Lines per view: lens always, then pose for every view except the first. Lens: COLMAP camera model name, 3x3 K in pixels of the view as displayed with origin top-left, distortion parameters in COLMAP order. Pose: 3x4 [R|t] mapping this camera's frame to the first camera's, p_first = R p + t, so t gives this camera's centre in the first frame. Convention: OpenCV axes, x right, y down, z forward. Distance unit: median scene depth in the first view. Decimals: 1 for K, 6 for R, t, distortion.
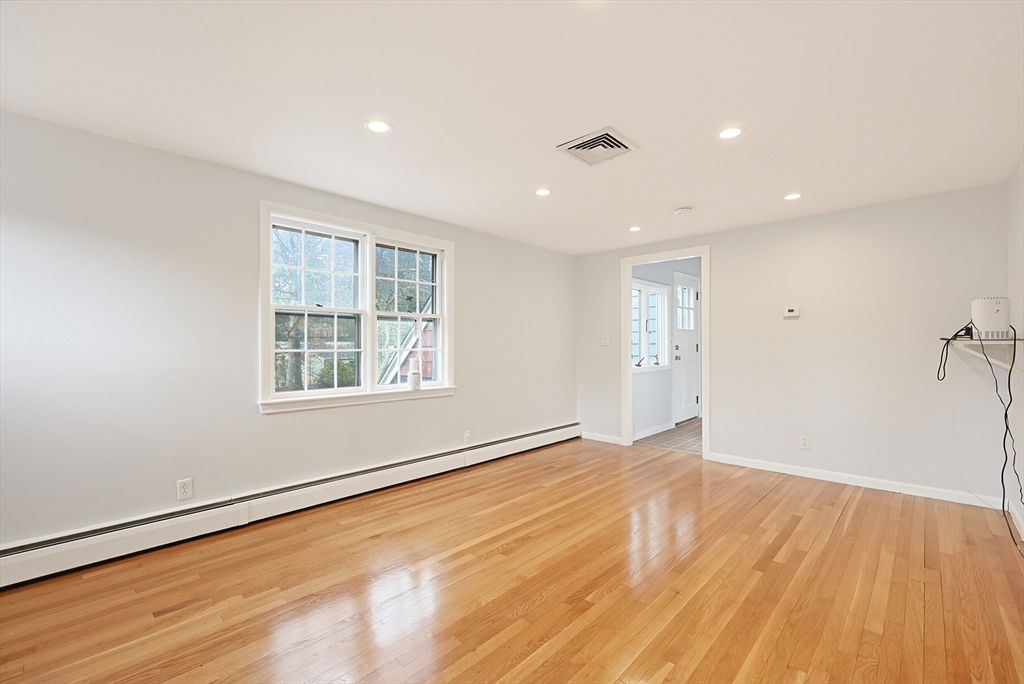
lens RADIAL K [[444.6, 0, 508.5], [0, 444.6, 343.4], [0, 0, 1]] dist [-0.000752, -0.000707]
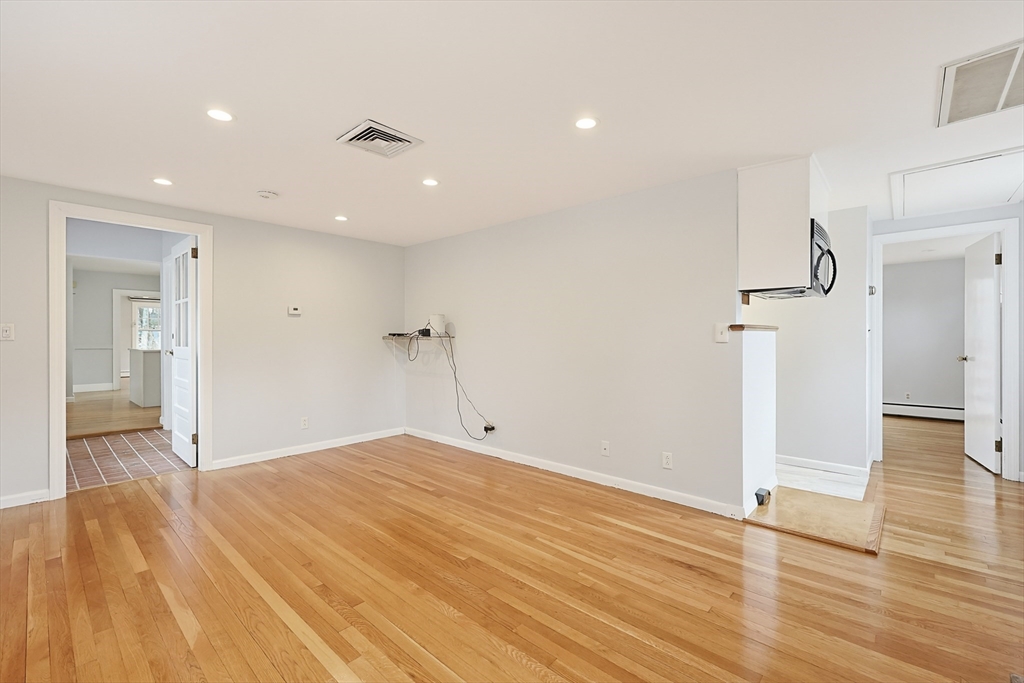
lens RADIAL K [[444.6, 0, 530.4], [0, 444.6, 336.7], [0, 0, 1]] dist [-0.000752, -0.000707]
pose [[-0.050164, 0.001825, 0.998739, -0.643588], [-0.002382, 0.999995, -0.001947, -0.003268], [-0.998738, -0.002476, -0.050159, 0.571575]]
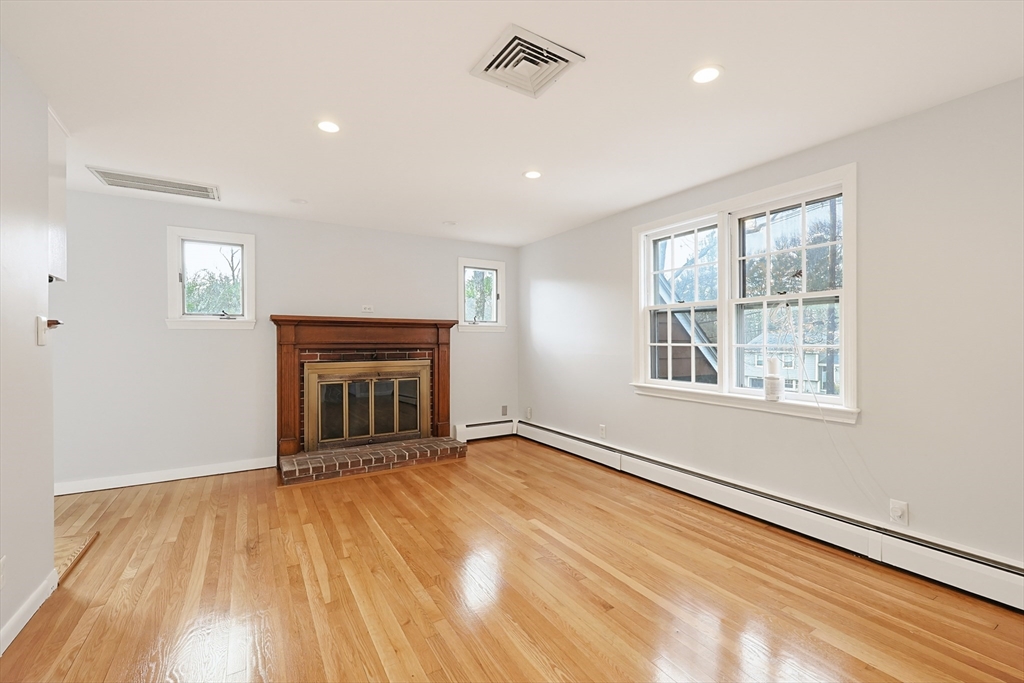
lens RADIAL K [[444.6, 0, 516.4], [0, 444.6, 337.5], [0, 0, 1]] dist [-0.000752, -0.000707]
pose [[-0.264891, -0.003327, -0.964273, 0.726135], [0.006031, 0.999969, -0.005107, 0.002679], [0.964259, -0.007169, -0.264863, 0.943204]]
